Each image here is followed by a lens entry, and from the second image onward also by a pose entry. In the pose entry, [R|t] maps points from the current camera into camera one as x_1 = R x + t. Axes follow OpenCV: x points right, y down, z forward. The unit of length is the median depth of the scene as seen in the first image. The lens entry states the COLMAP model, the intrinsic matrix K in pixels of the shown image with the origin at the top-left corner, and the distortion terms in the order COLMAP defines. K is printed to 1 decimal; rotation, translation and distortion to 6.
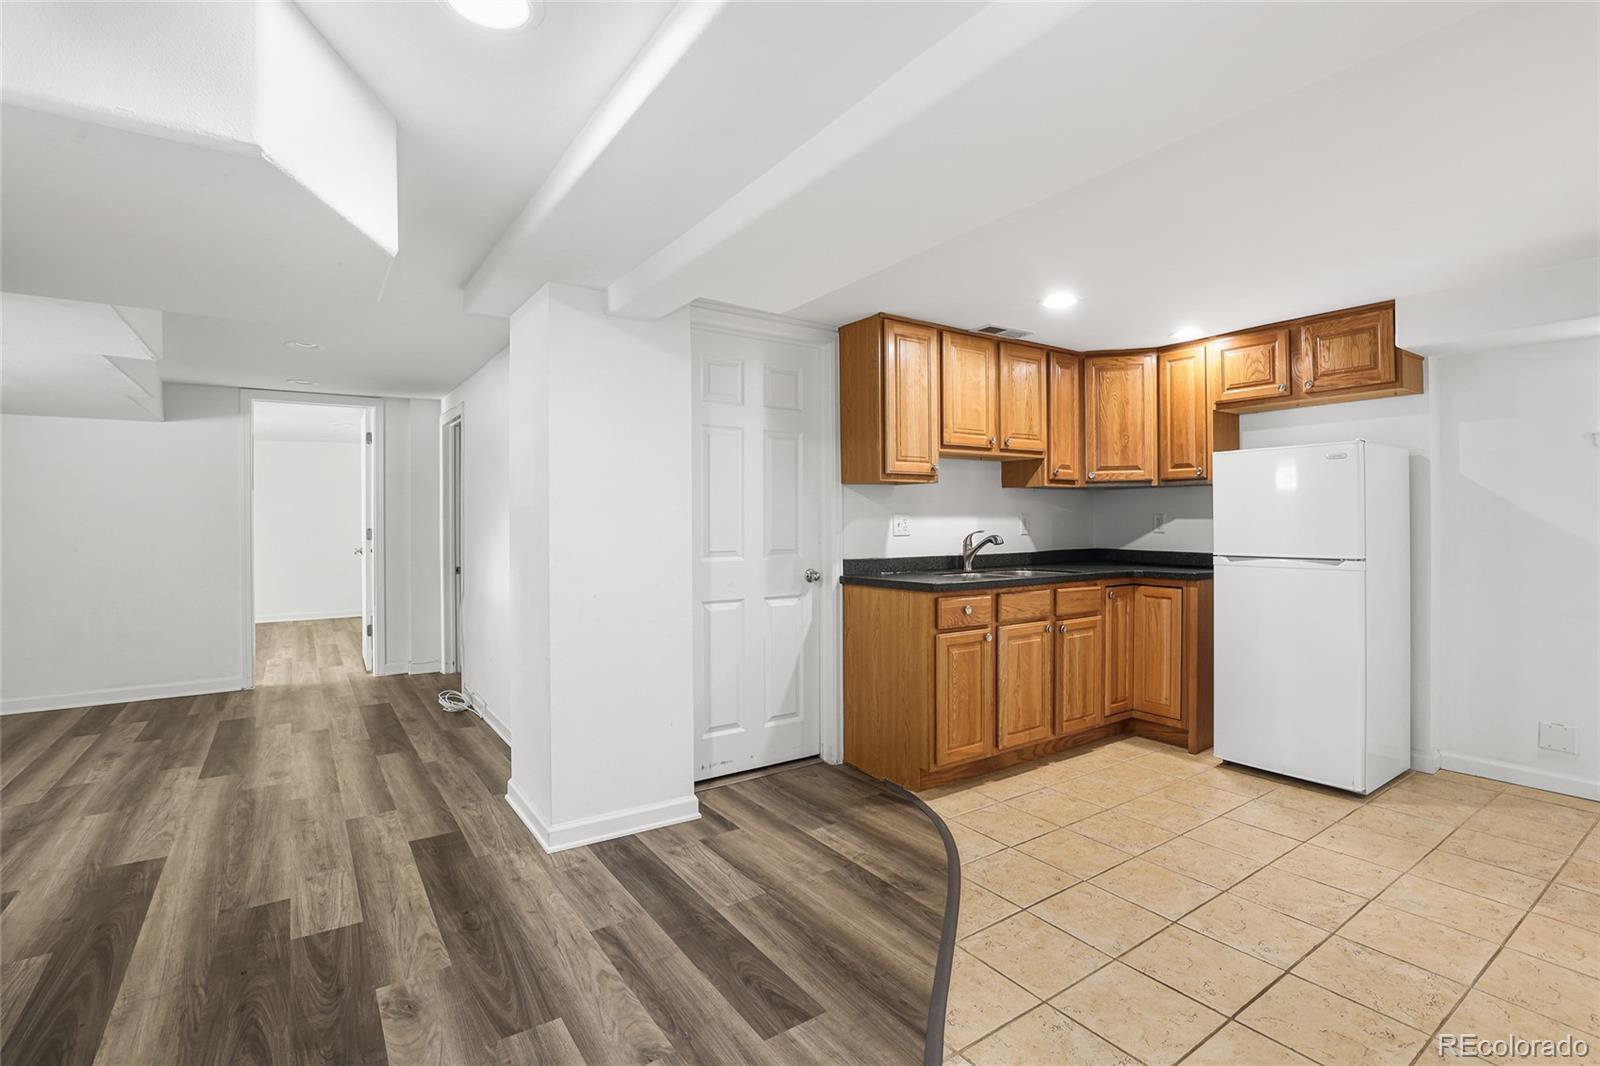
lens RADIAL K [[760.3, 0, 791.7], [0, 760.3, 515.1], [0, 0, 1]] dist [-0.021287, 0.000072]
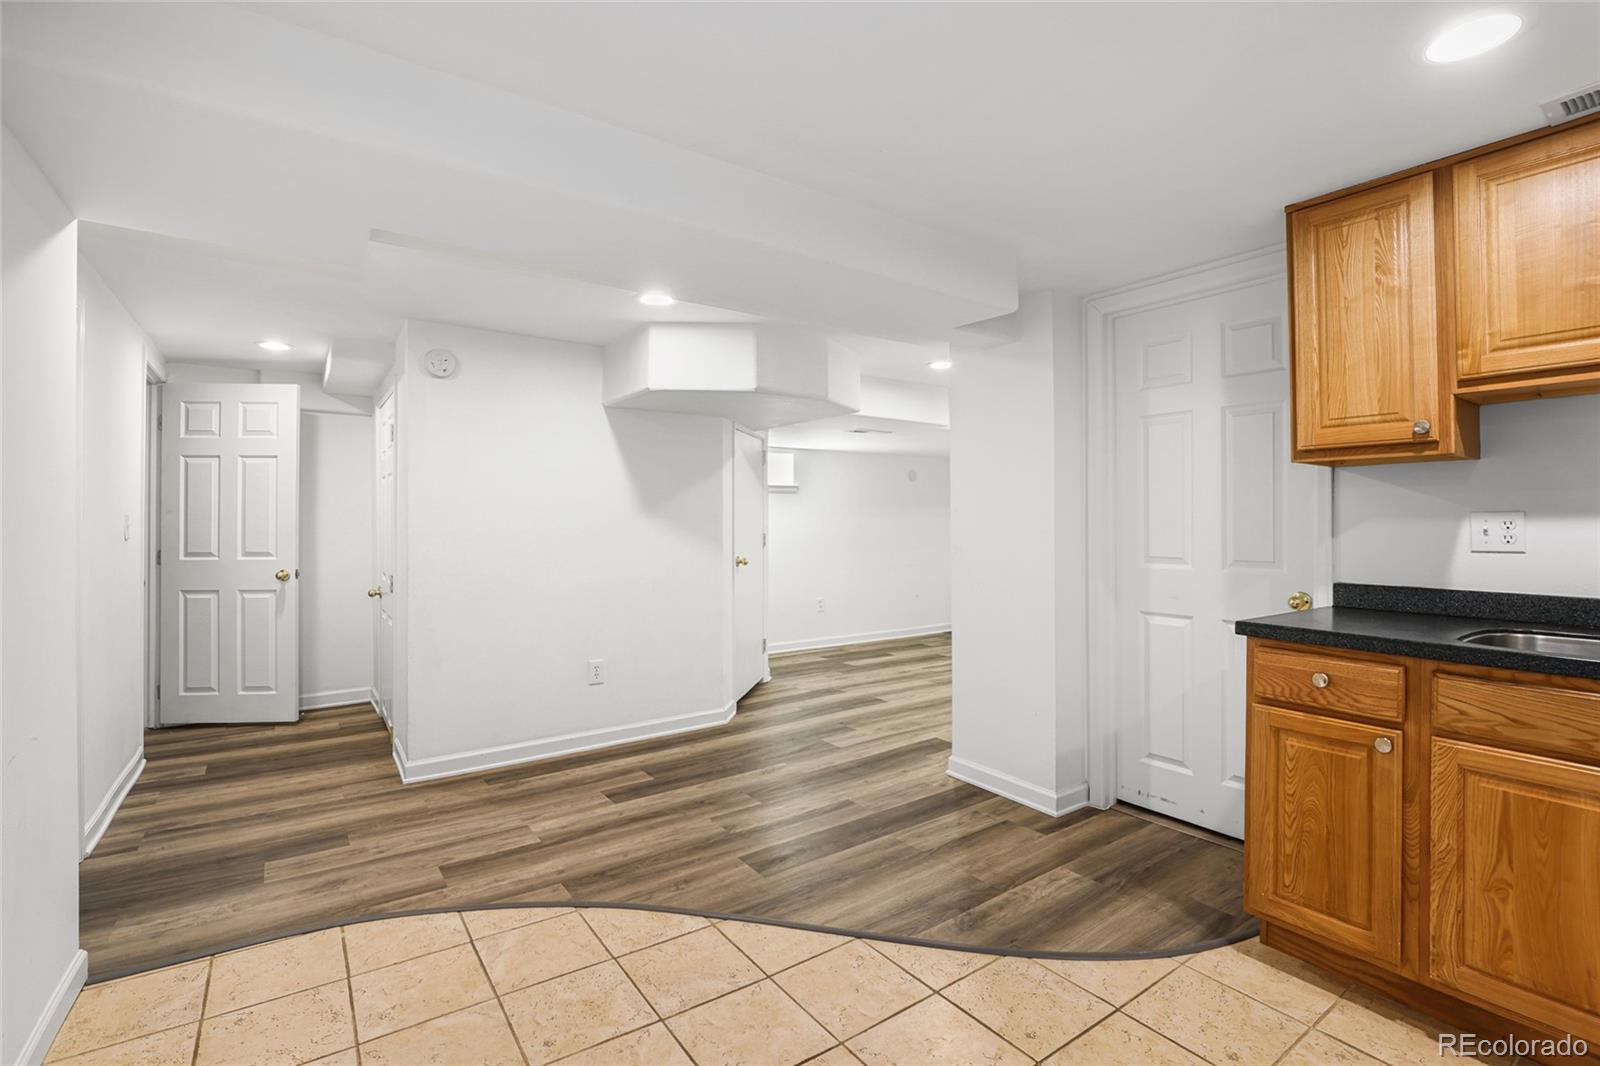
lens RADIAL K [[760.3, 0, 791.7], [0, 760.3, 515.1], [0, 0, 1]] dist [-0.021287, 0.000072]
pose [[-0.012132, -0.001805, -0.999925, 0.889926], [0.006313, 0.999978, -0.001882, -0.001985], [0.999906, -0.006336, -0.012121, 0.664795]]
